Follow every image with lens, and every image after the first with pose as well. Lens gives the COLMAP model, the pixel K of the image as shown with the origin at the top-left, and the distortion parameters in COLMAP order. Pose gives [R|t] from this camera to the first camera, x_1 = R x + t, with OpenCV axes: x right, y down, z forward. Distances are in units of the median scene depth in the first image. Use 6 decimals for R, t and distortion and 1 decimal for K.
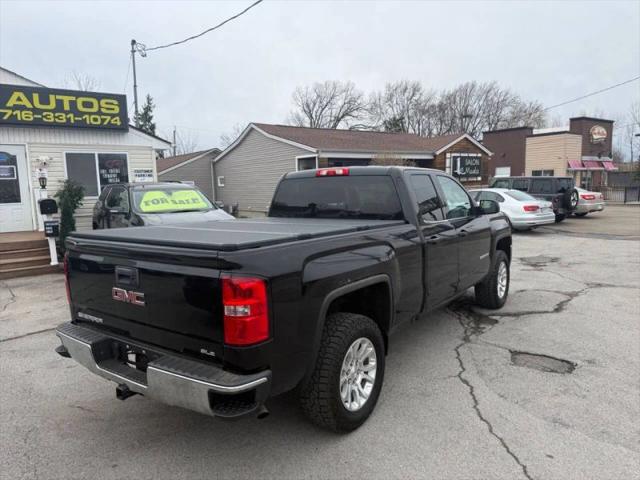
lens RADIAL K [[445.1, 0, 323.0], [0, 445.1, 242.2], [0, 0, 1]] dist [0.079435, -0.108911]
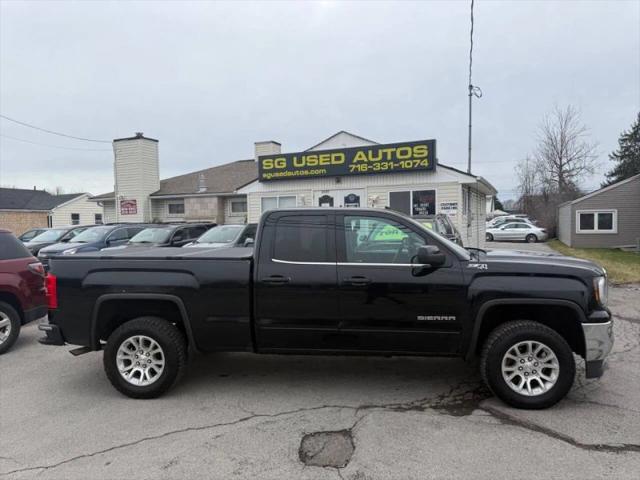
lens RADIAL K [[442.5, 0, 323.0], [0, 442.5, 239.1], [0, 0, 1]] dist [0.130828, -0.196216]
pose [[0.501011, 0.047864, -0.864116, 0.443289], [-0.103643, 0.994602, -0.005000, -0.038743], [0.859213, 0.092064, 0.503267, 0.209977]]
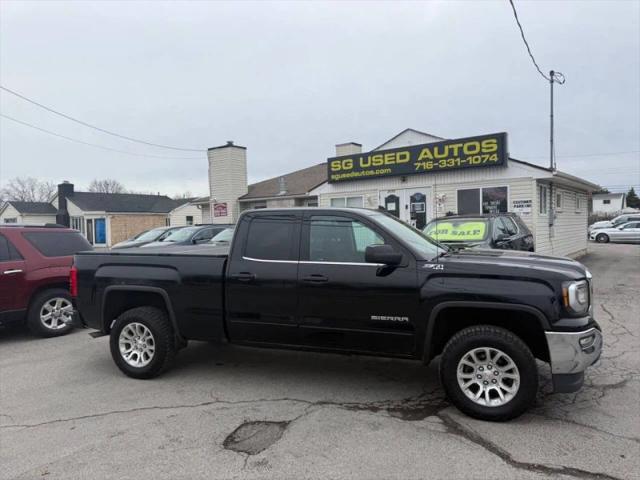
lens RADIAL K [[442.5, 0, 323.0], [0, 442.5, 239.1], [0, 0, 1]] dist [0.130828, -0.196216]
pose [[0.281216, 0.048337, -0.958426, 0.503297], [-0.105538, 0.994230, 0.019176, -0.050908], [0.953824, 0.095757, 0.284695, 0.321296]]
